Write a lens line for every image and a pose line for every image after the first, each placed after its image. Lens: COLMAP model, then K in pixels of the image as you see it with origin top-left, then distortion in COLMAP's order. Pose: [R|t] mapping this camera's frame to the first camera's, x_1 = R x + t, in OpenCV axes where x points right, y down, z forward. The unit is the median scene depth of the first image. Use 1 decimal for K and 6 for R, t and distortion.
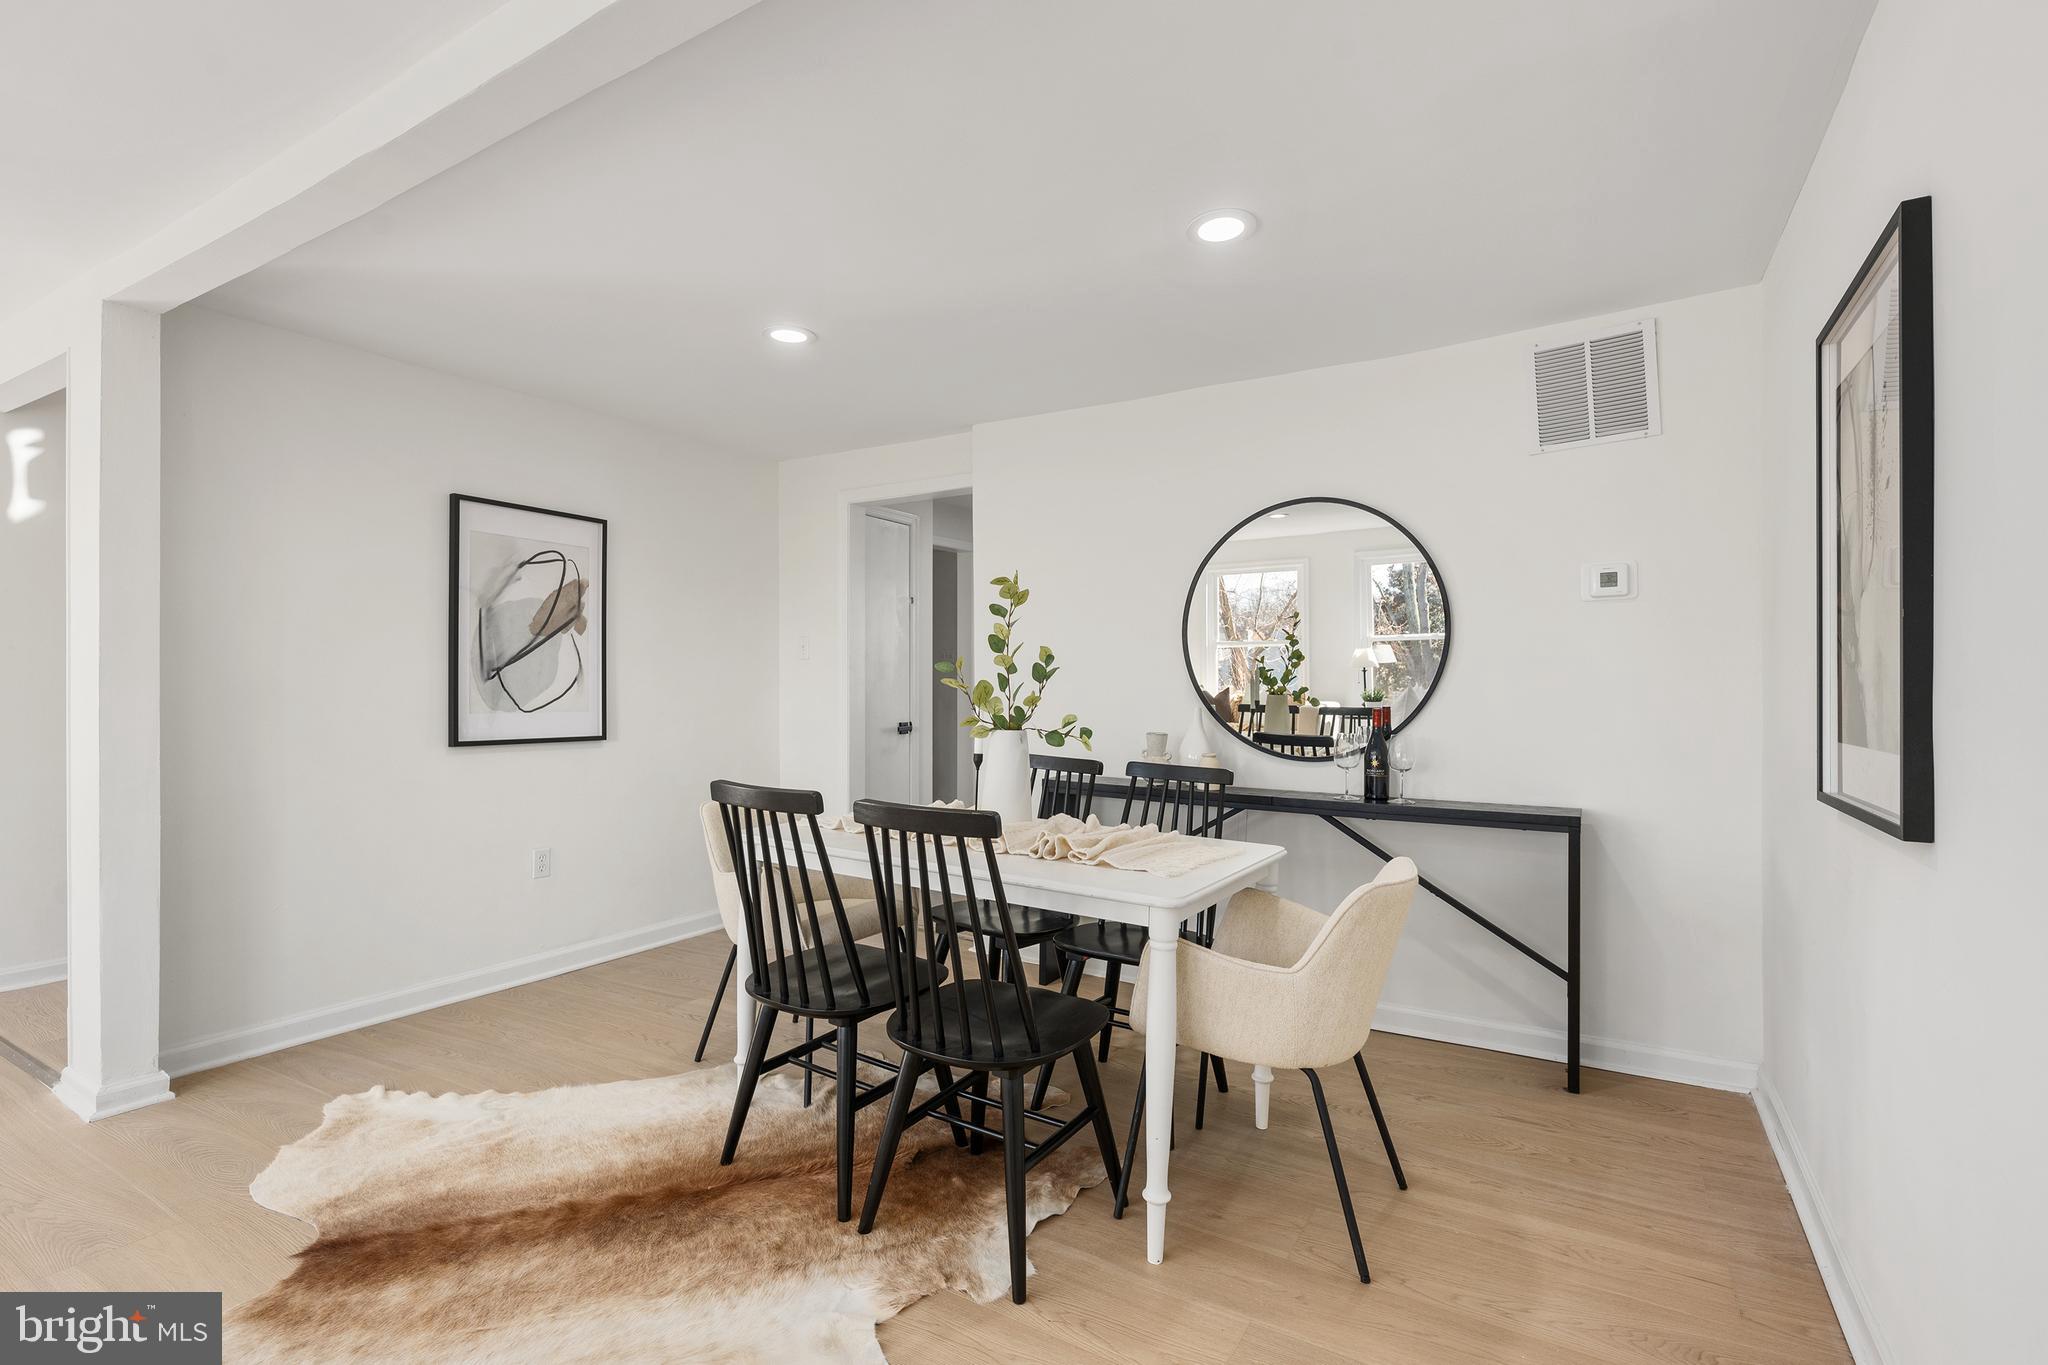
lens RADIAL K [[950.9, 0, 1021.1], [0, 950.9, 689.9], [0, 0, 1]] dist [0.000147, -0.000208]
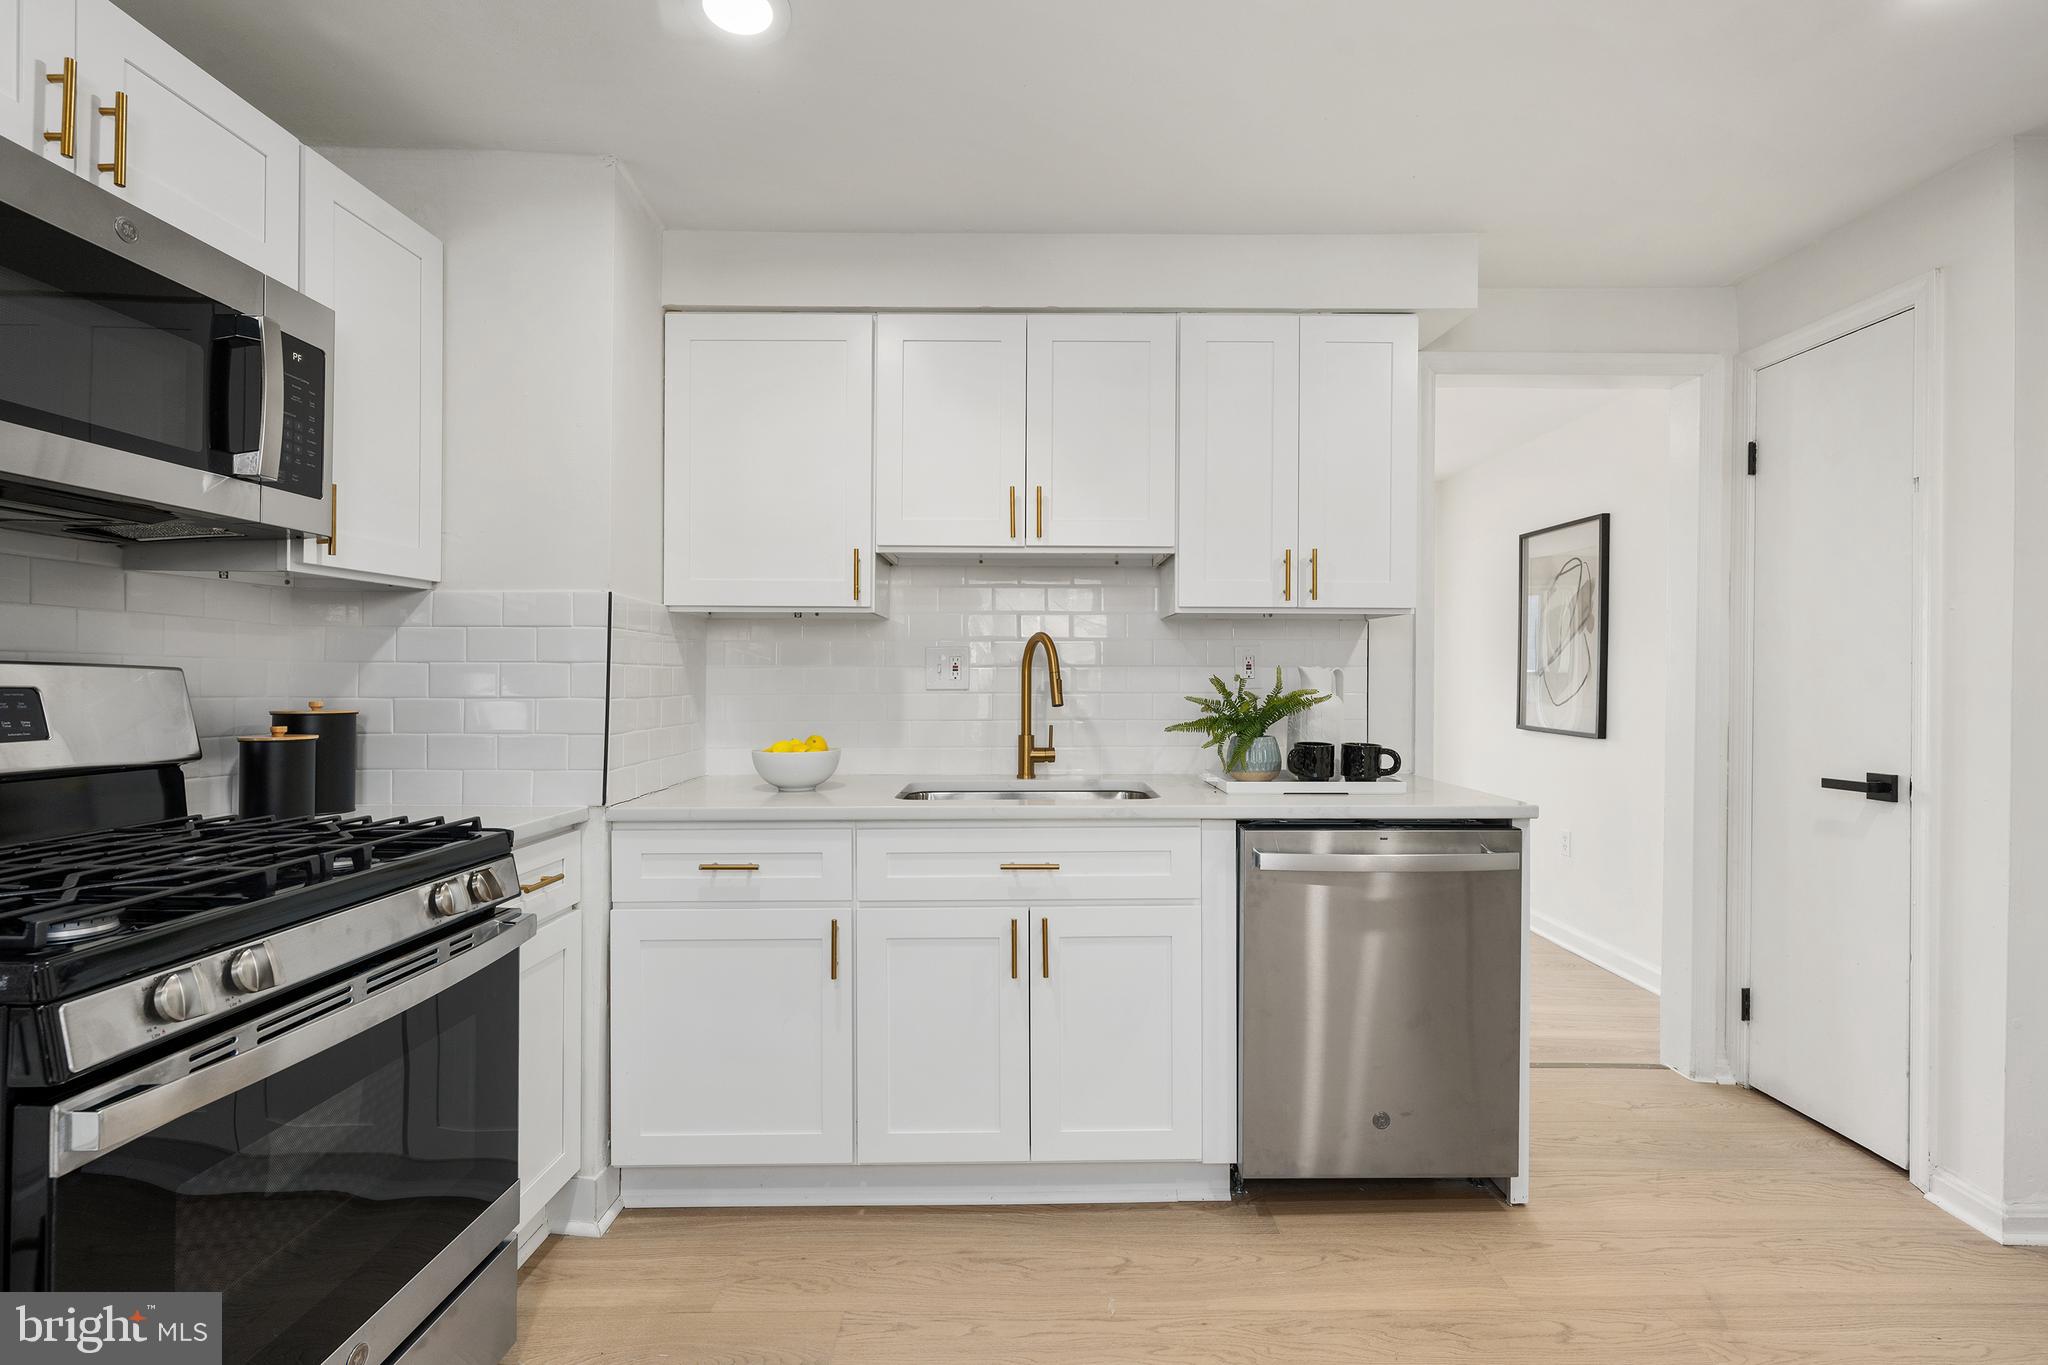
lens RADIAL K [[950.9, 0, 1026.5], [0, 950.9, 671.8], [0, 0, 1]] dist [0.000147, -0.000208]
pose [[-0.865755, -0.000354, -0.500468, 0.637658], [-0.002701, 0.999988, 0.003965, -0.020717], [0.500461, 0.004784, -0.865746, 1.743682]]
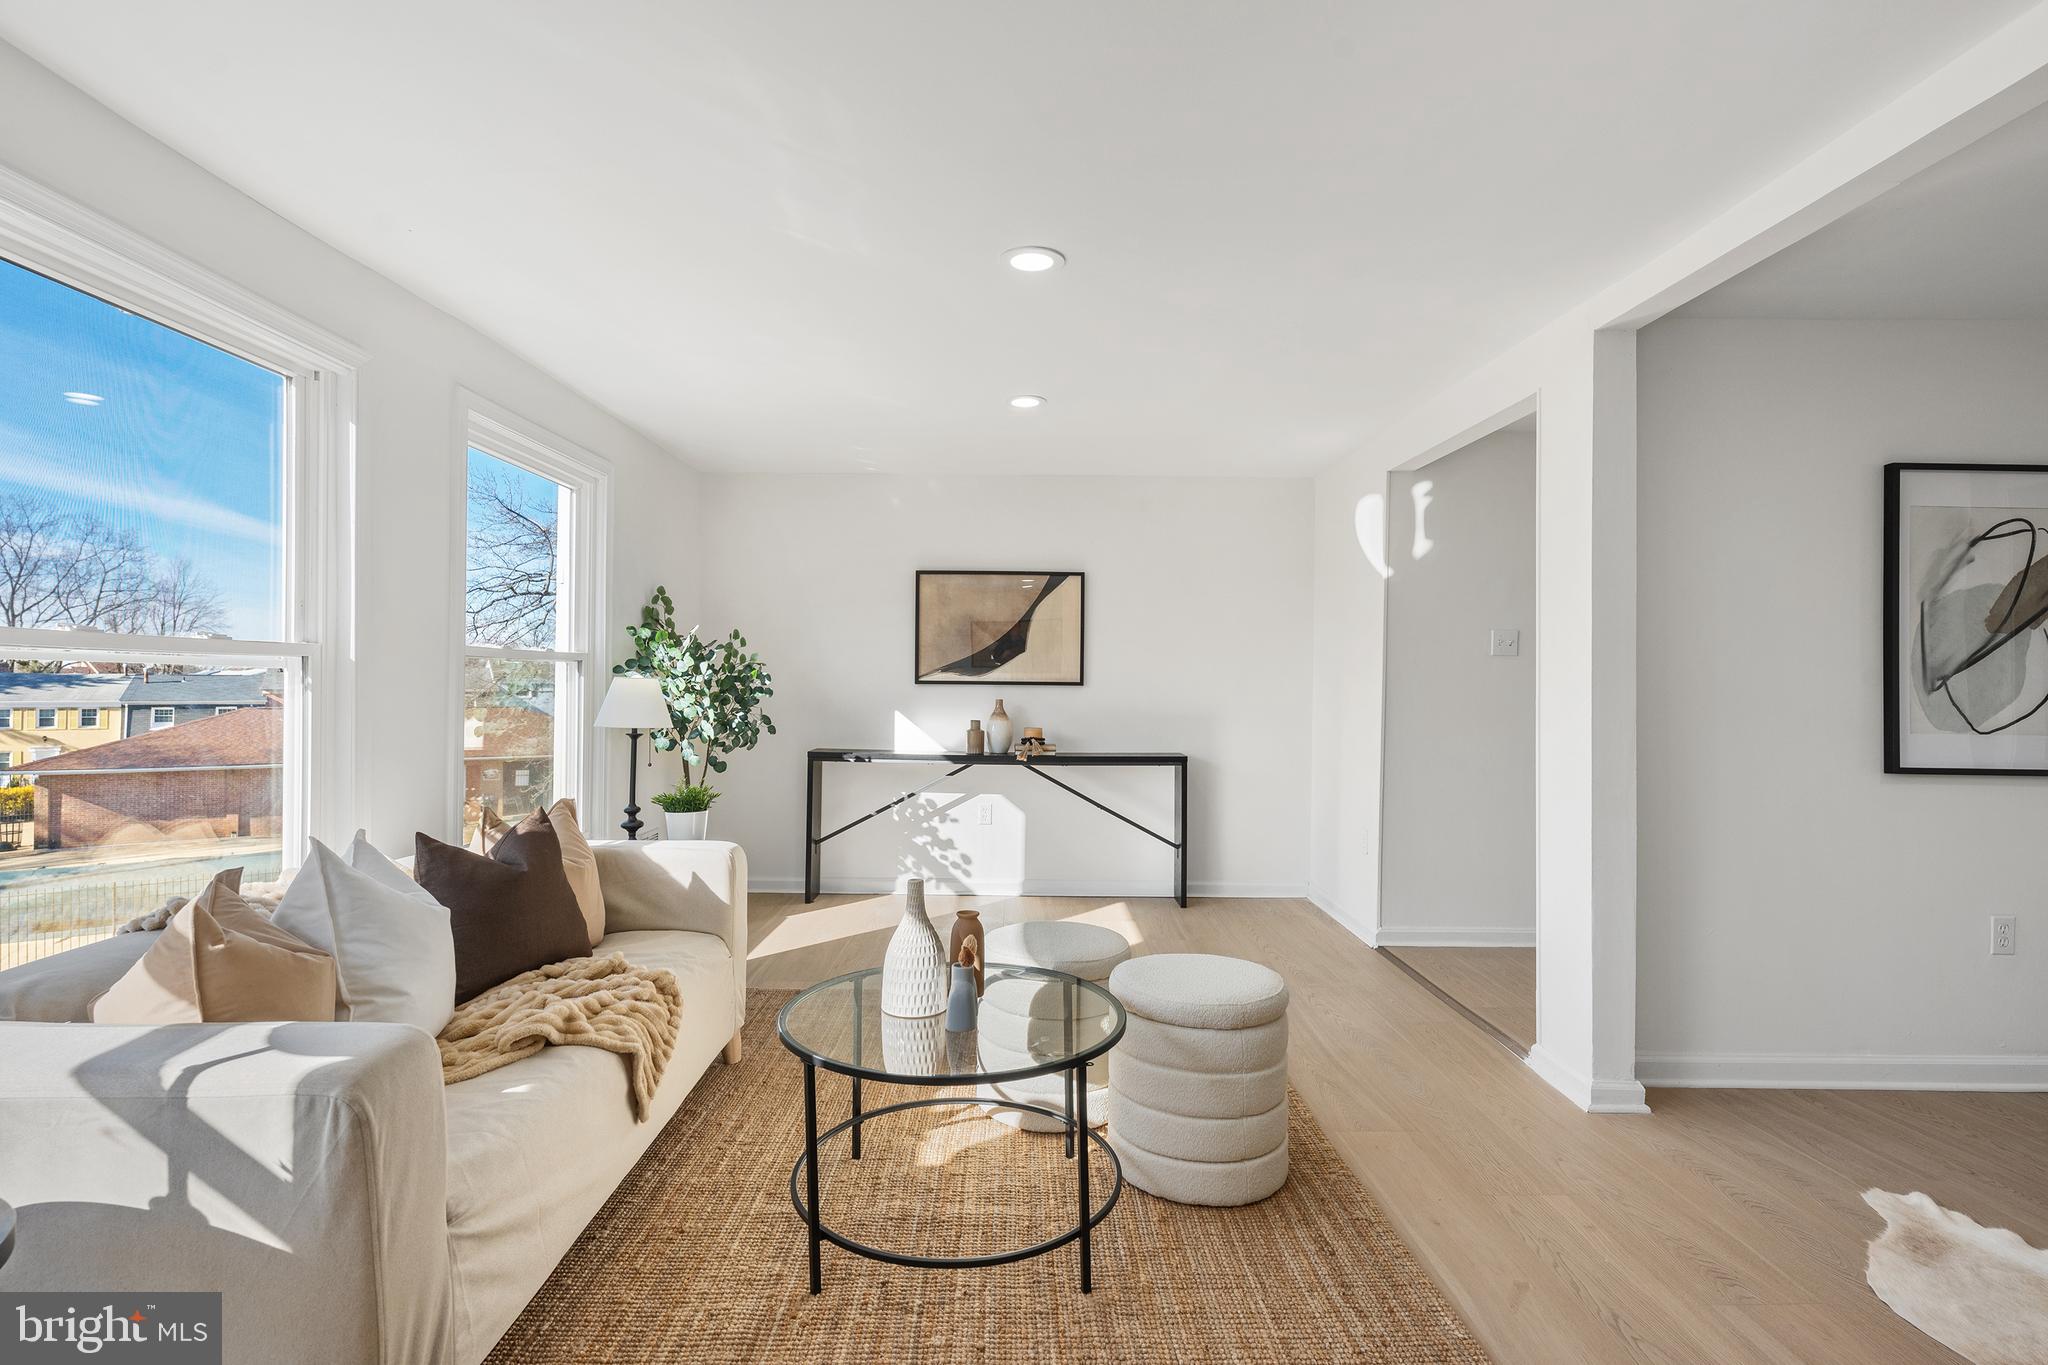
lens RADIAL K [[950.9, 0, 1020.6], [0, 950.9, 679.8], [0, 0, 1]] dist [0.000147, -0.000208]
pose [[0.517138, -0.004981, -0.855887, -0.276080], [-0.011017, 0.999861, -0.012475, -0.002033], [0.855831, 0.015880, 0.517012, -0.059814]]
